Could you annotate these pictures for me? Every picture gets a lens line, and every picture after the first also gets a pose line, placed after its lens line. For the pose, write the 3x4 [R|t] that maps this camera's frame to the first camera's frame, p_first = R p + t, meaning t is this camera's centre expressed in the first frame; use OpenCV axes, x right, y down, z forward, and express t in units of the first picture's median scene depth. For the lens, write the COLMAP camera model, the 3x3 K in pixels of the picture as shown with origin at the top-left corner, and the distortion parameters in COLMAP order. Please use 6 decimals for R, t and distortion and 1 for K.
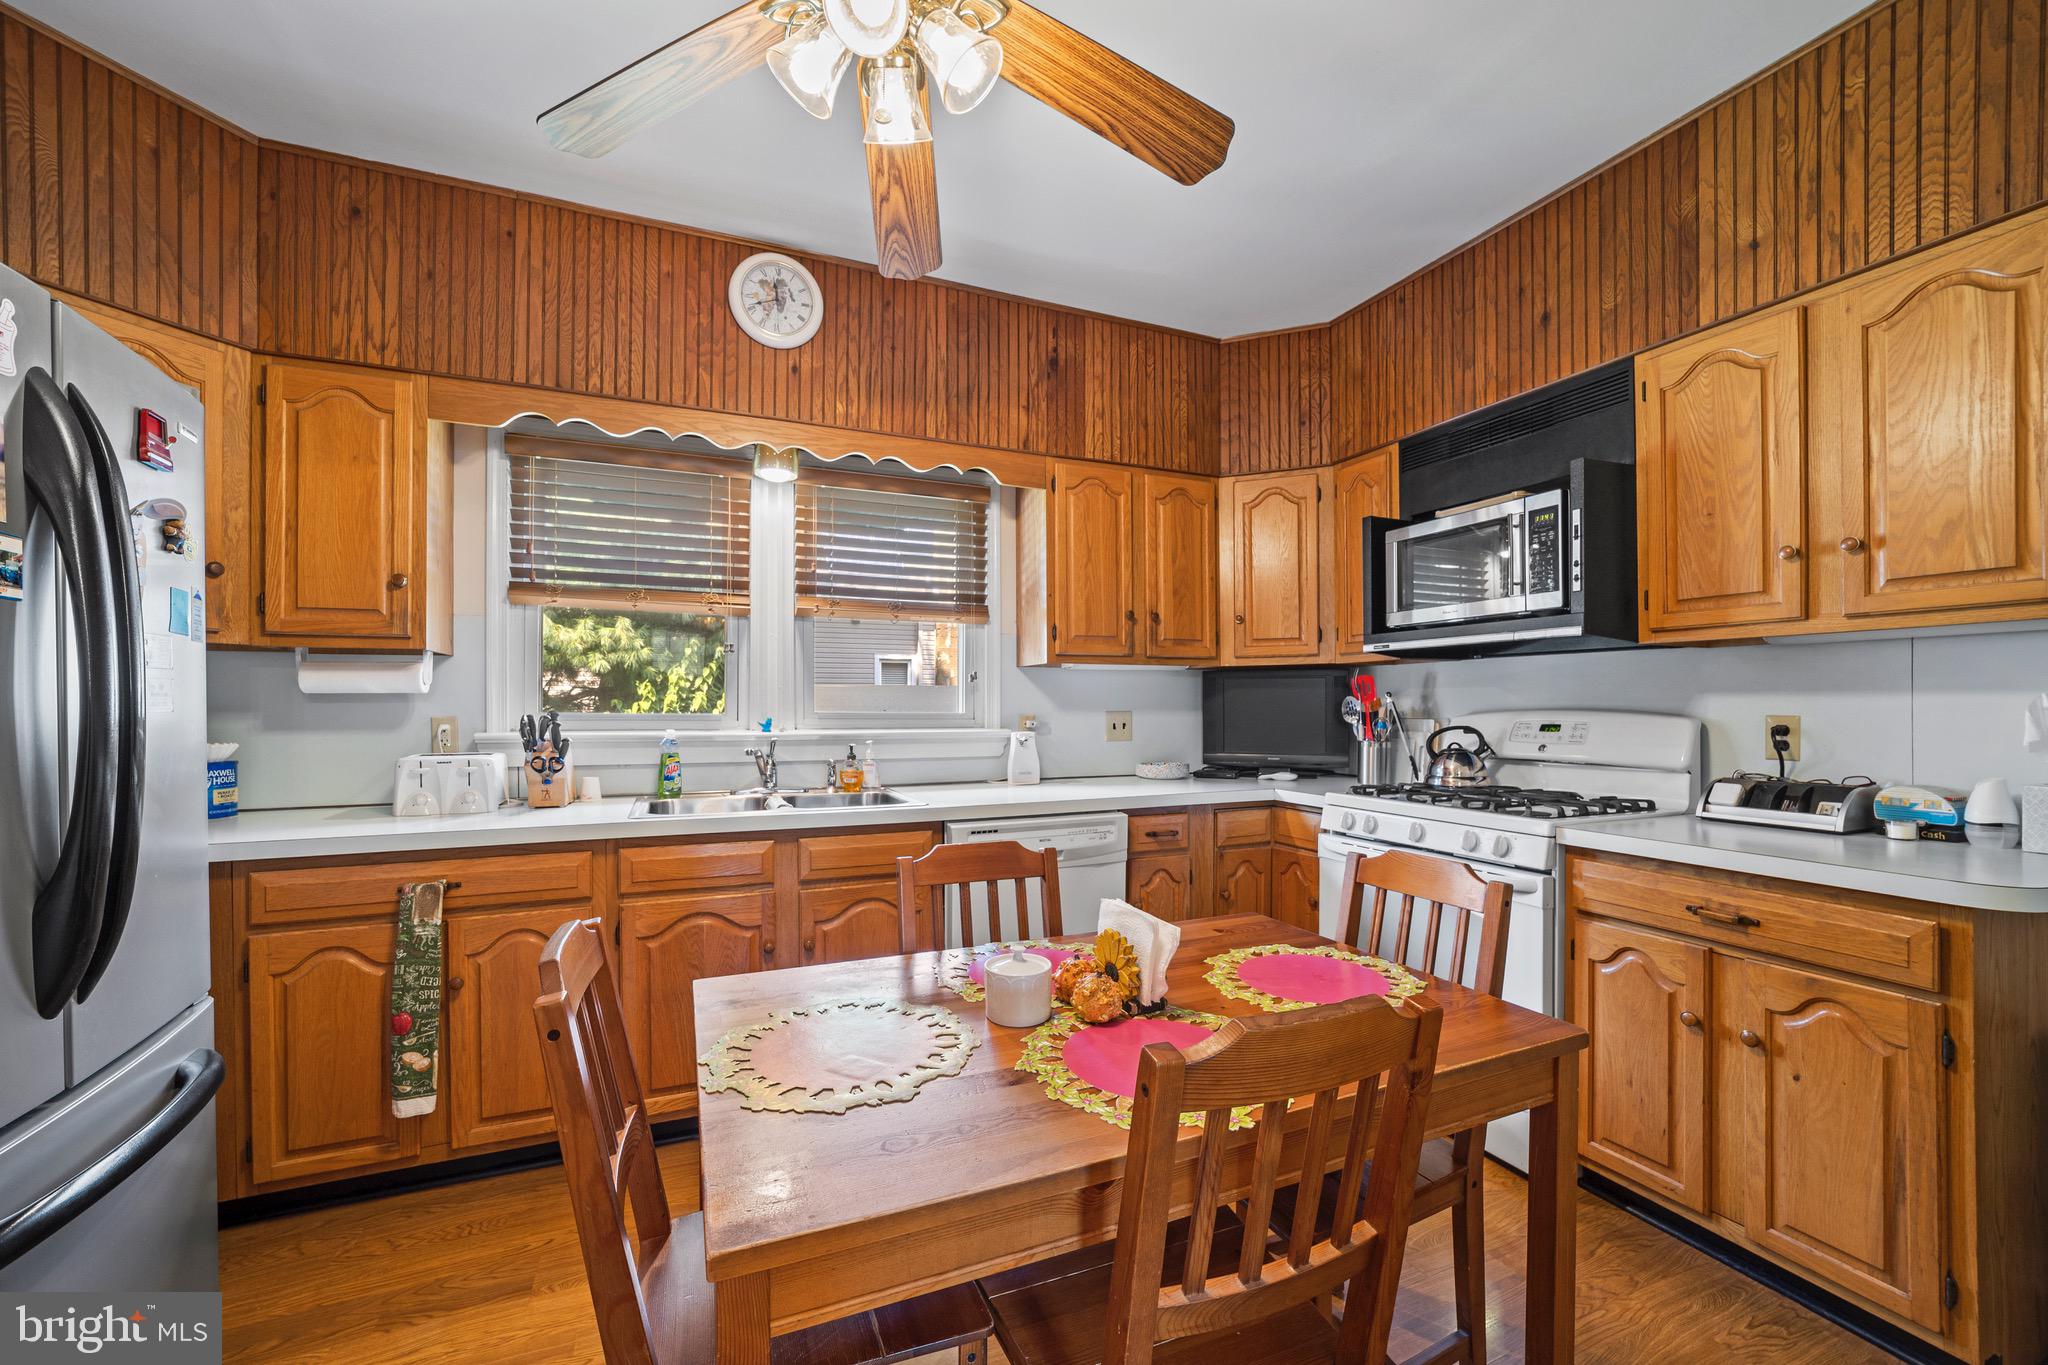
lens RADIAL K [[804.6, 0, 1017.5], [0, 804.6, 703.3], [0, 0, 1]] dist [-0.031587, 0.008837]
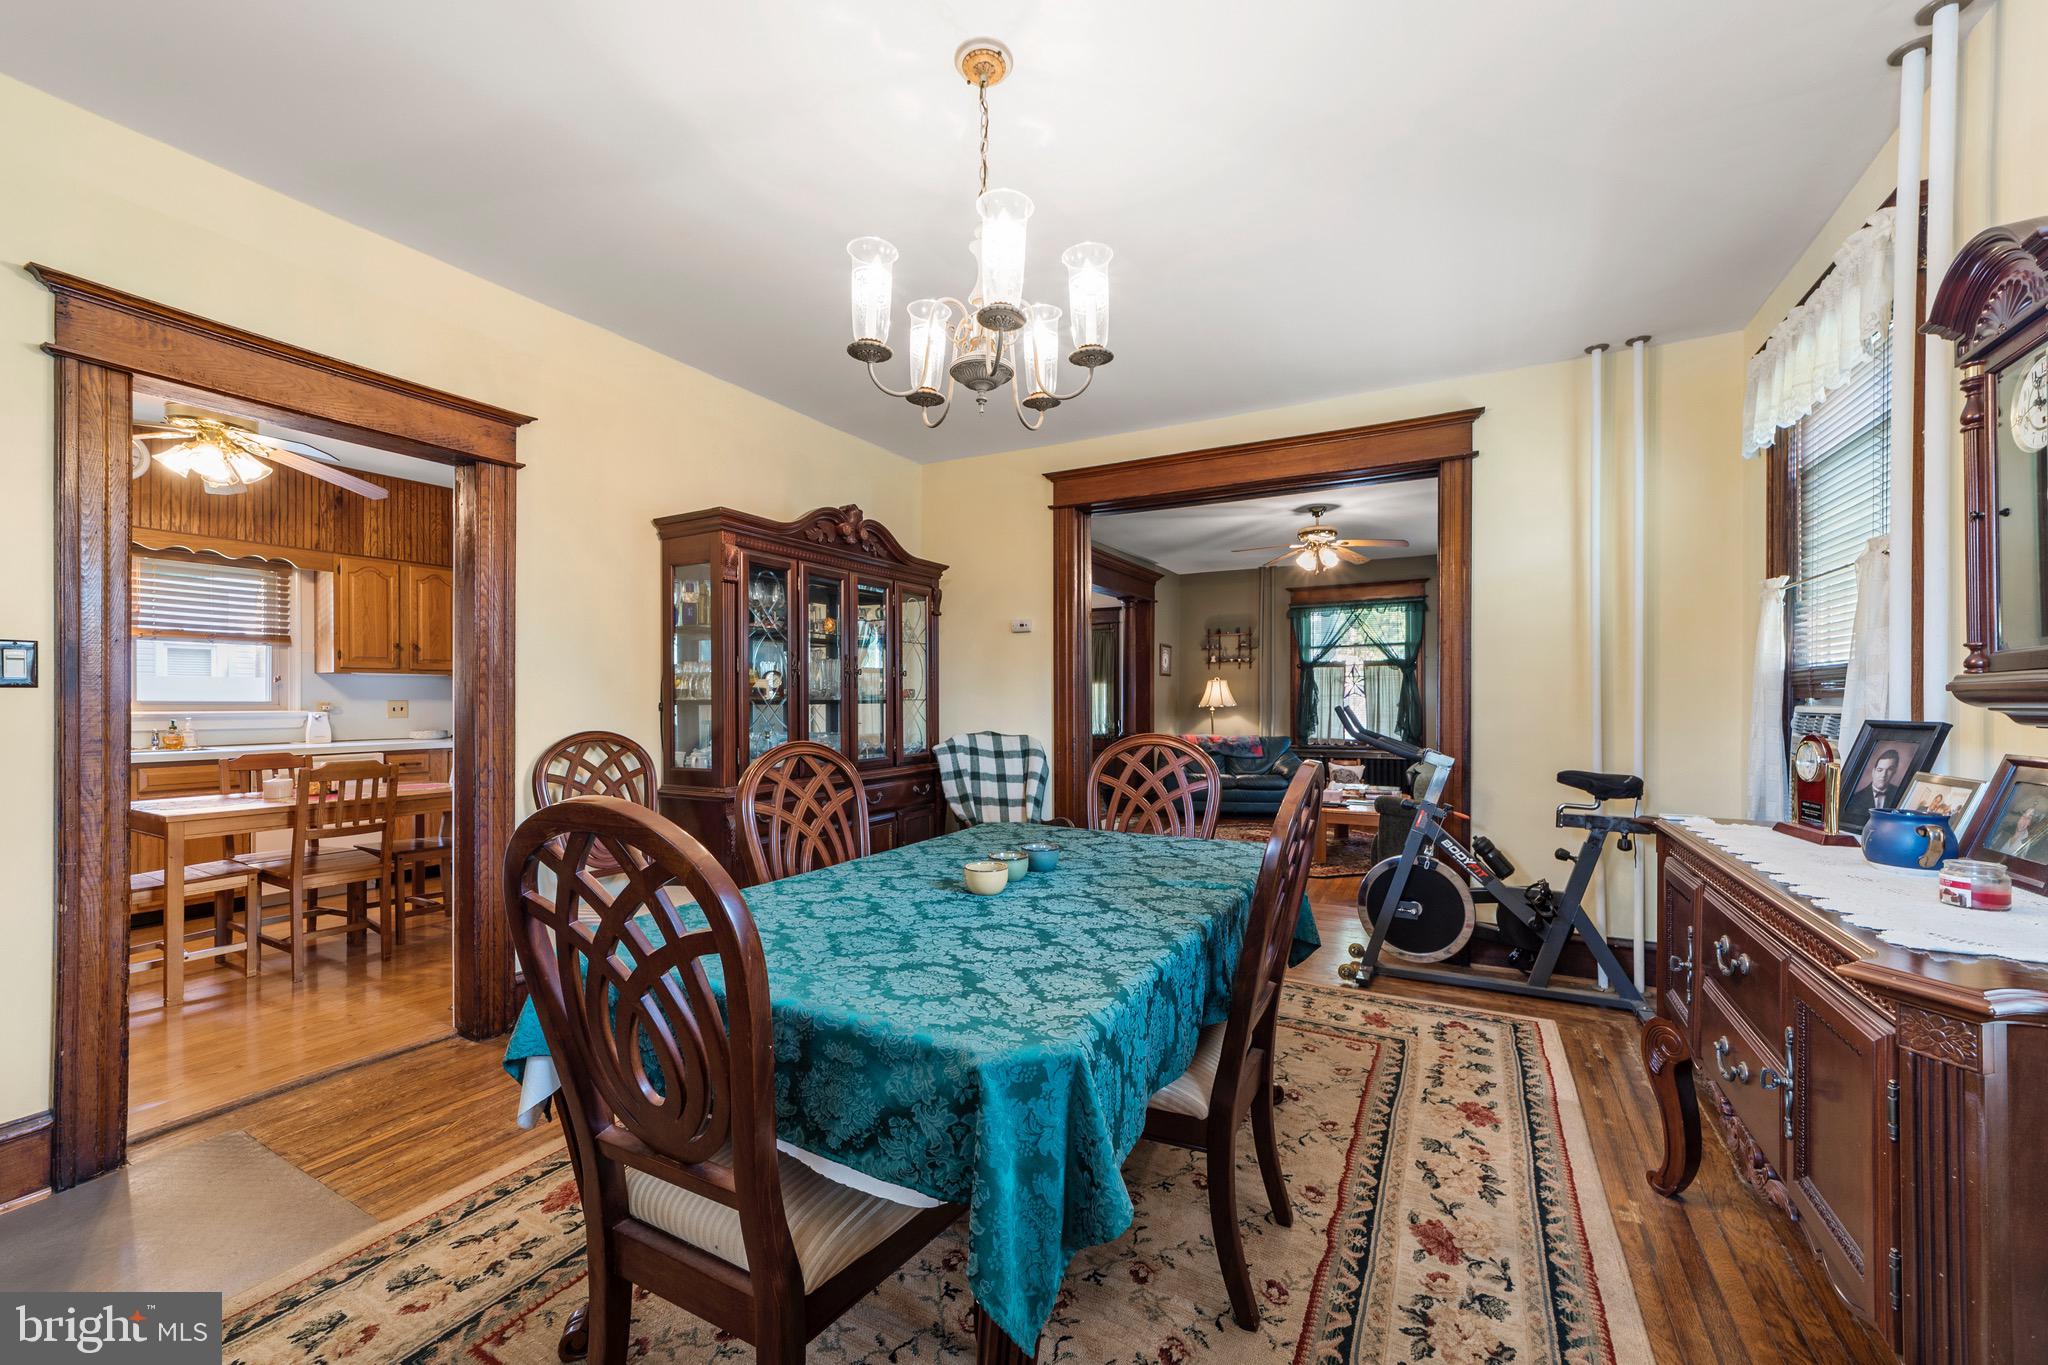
lens RADIAL K [[804.6, 0, 1056.3], [0, 804.6, 700.4], [0, 0, 1]] dist [-0.031587, 0.008837]
pose [[0.772124, -0.001141, 0.635471, 0.191359], [-0.000150, 0.999998, 0.001978, 0.008987], [-0.635472, -0.001622, 0.772122, -1.569903]]
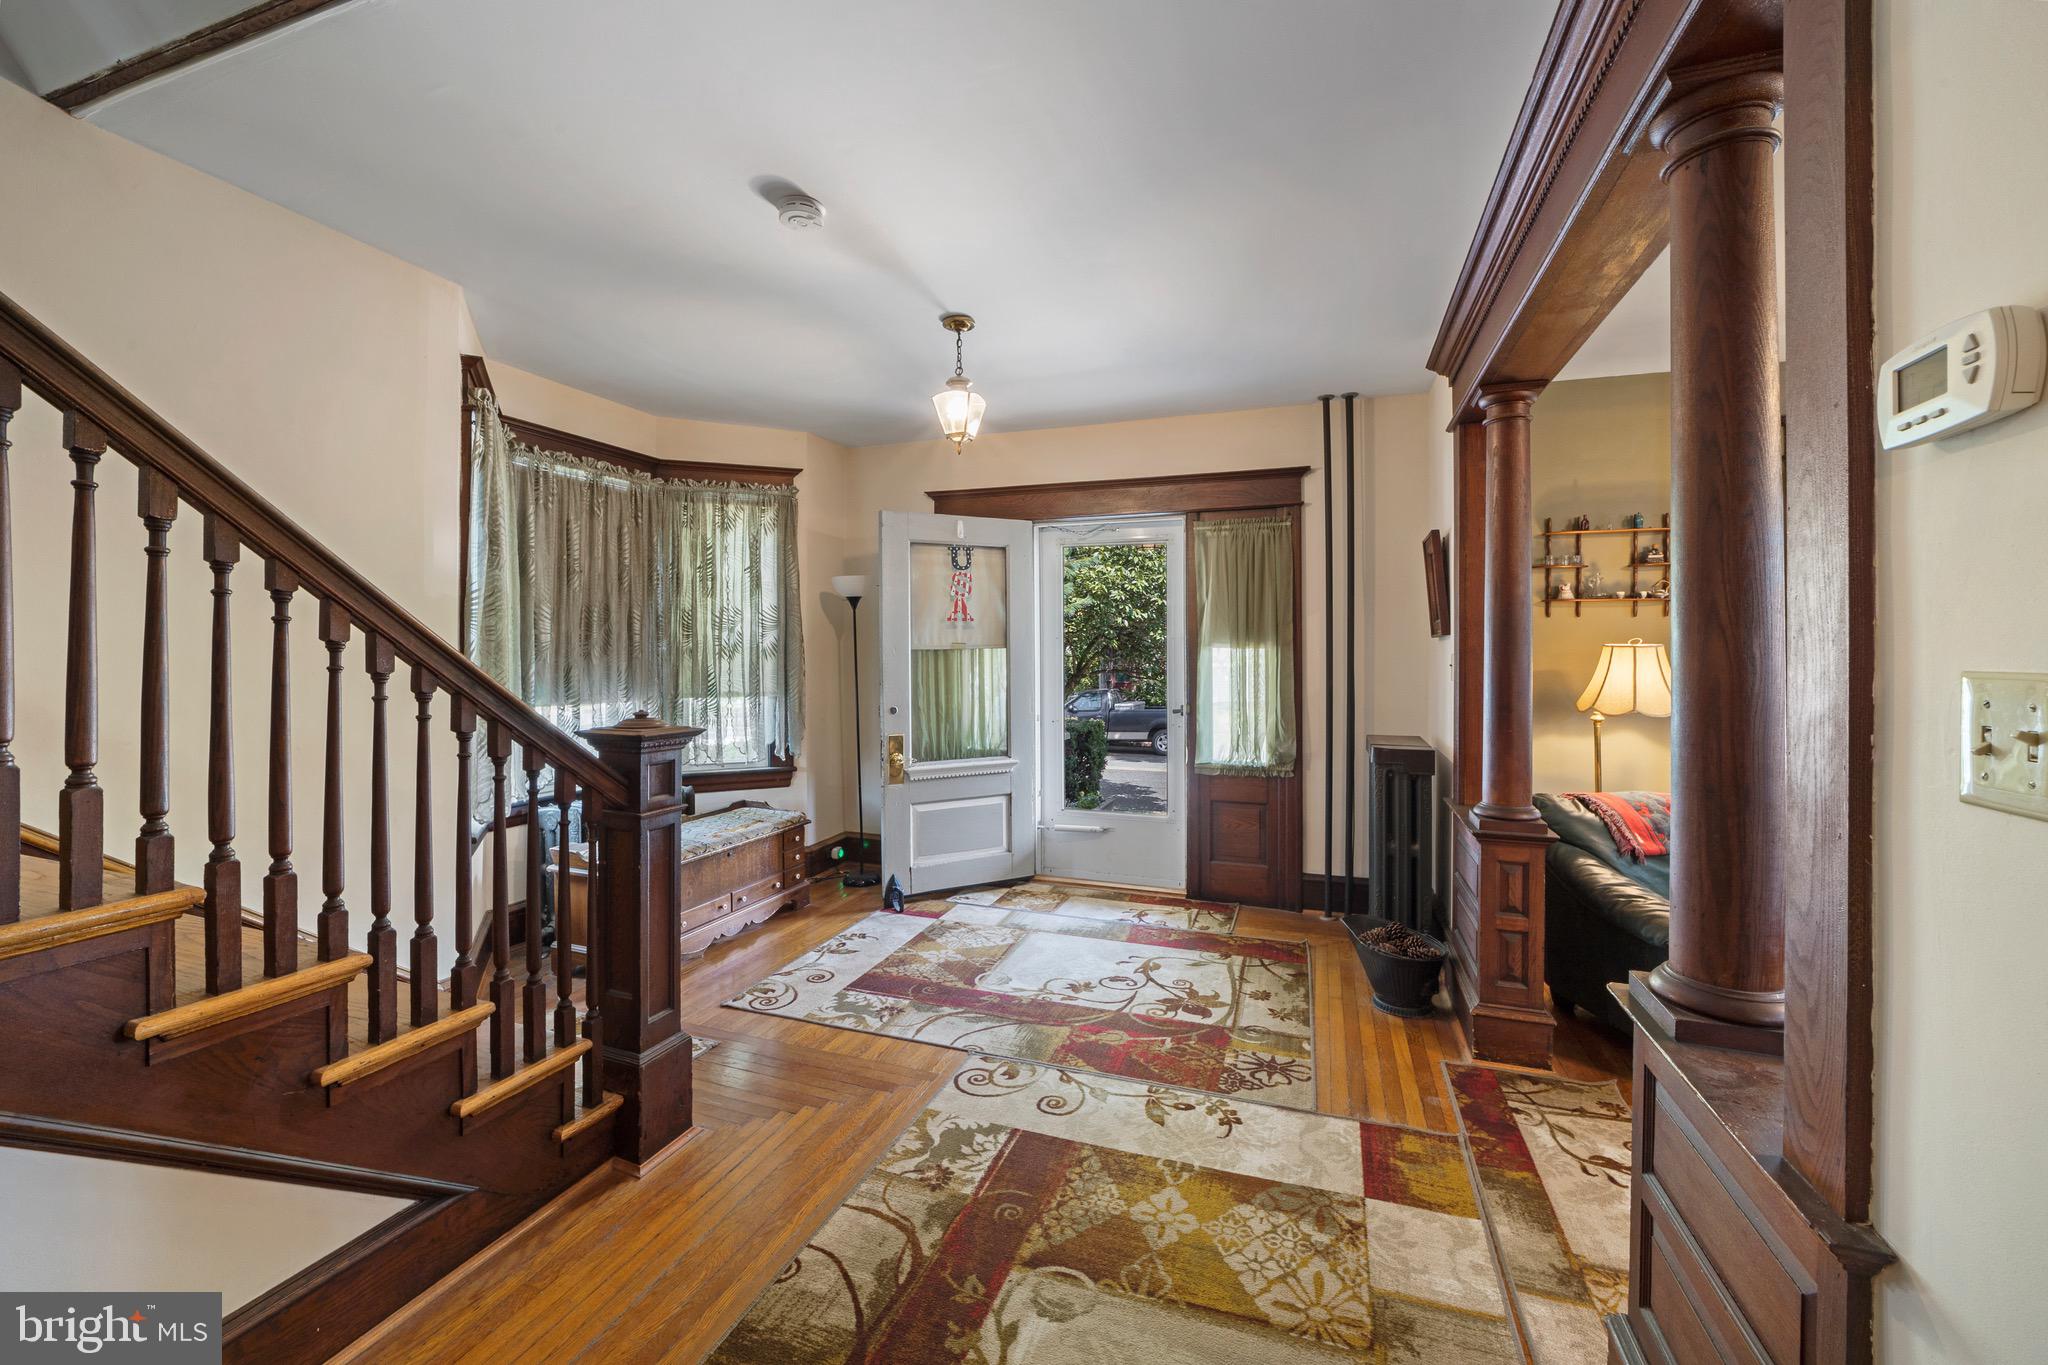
lens RADIAL K [[804.6, 0, 1027.4], [0, 804.6, 649.6], [0, 0, 1]] dist [-0.031587, 0.008837]
pose [[0.684886, 0.001436, 0.728649, 1.501326], [-0.001189, 0.999999, -0.000853, -0.069124], [-0.728650, -0.000282, 0.684887, 0.682839]]
